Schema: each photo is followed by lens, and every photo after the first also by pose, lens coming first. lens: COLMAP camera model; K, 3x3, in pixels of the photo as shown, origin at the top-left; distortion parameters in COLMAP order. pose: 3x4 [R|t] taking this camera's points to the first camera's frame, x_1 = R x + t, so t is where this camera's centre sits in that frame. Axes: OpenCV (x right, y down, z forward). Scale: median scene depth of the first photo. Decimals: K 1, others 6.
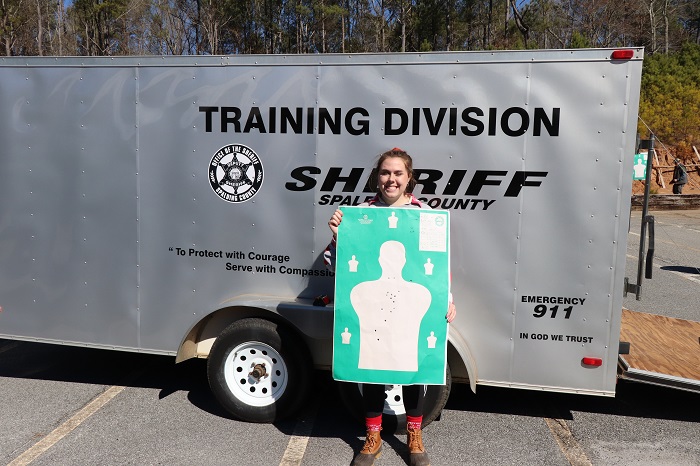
lens RADIAL K [[653.9, 0, 348.5], [0, 653.9, 236.8], [0, 0, 1]] dist [0.028842, 0.000000]
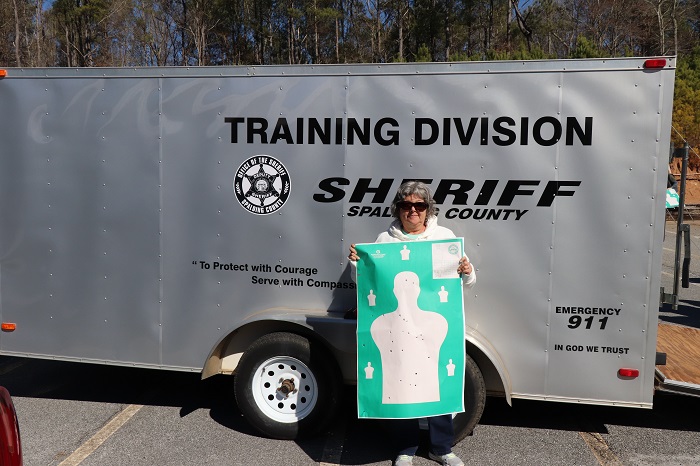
lens RADIAL K [[711.3, 0, 332.4], [0, 711.3, 237.4], [0, 0, 1]] dist [0.040536, 0.000000]
pose [[0.999845, -0.007162, 0.016072, -0.084941], [0.007510, 0.999736, -0.021694, 0.006046], [-0.015913, 0.021812, 0.999635, -0.069734]]
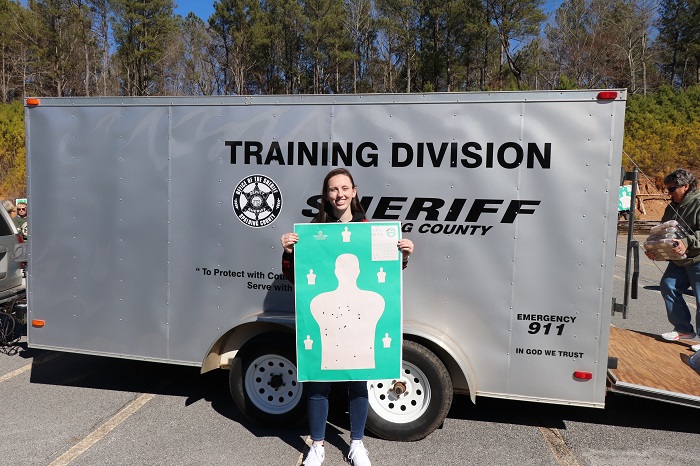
lens RADIAL K [[586.1, 0, 350.5], [0, 586.1, 233.9], [0, 0, 1]] dist [0.020248, -0.005628]
pose [[0.999882, 0.003705, -0.014935, 0.000522], [-0.004265, 0.999282, -0.037649, -0.004900], [0.014784, 0.037708, 0.999179, 0.013848]]
